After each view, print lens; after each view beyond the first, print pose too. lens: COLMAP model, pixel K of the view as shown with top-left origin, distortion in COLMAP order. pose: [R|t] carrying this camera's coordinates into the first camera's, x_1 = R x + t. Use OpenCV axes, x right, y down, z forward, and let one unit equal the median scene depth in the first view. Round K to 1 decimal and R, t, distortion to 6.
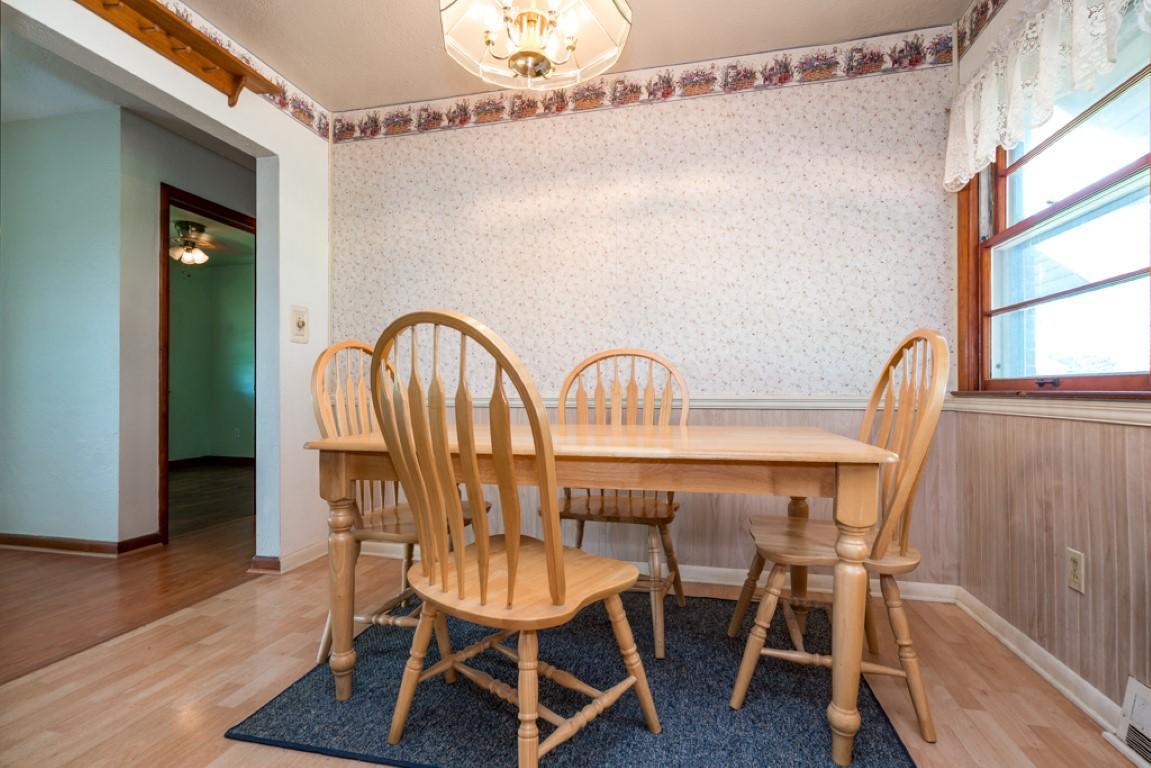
lens RADIAL K [[551.7, 0, 575.3], [0, 551.7, 386.5], [0, 0, 1]] dist [0.002012, 0.002771]
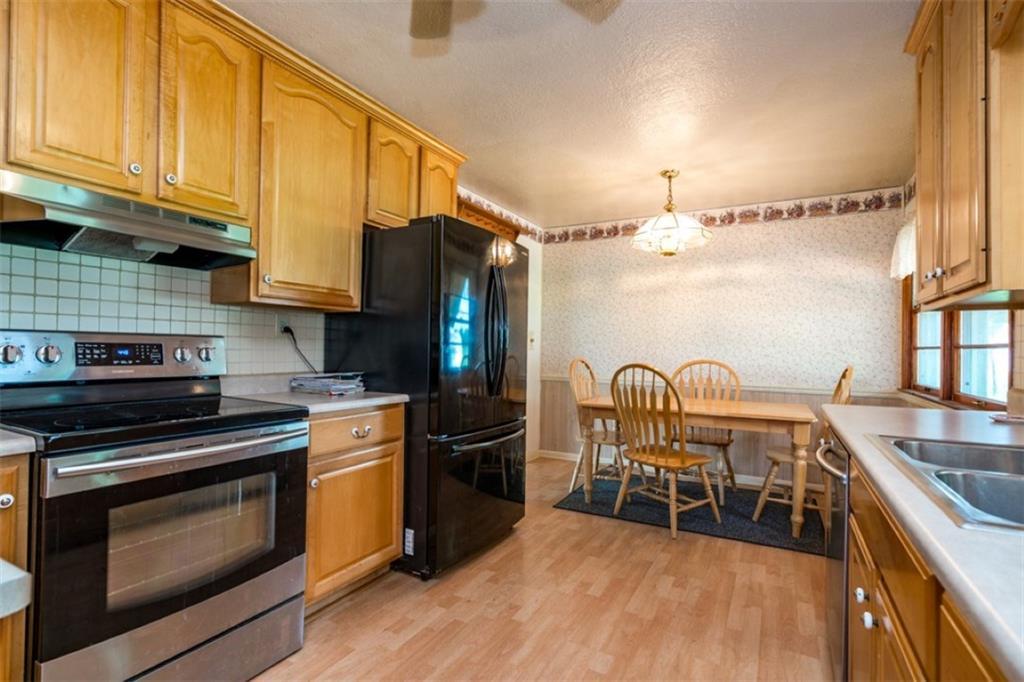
lens RADIAL K [[490.8, 0, 507.0], [0, 490.8, 344.1], [0, 0, 1]] dist [0.002012, 0.002771]
pose [[0.960788, 0.012442, -0.277006, -0.106076], [-0.014113, 0.999892, -0.004041, -0.107089], [0.276926, 0.007792, 0.960860, -0.876574]]
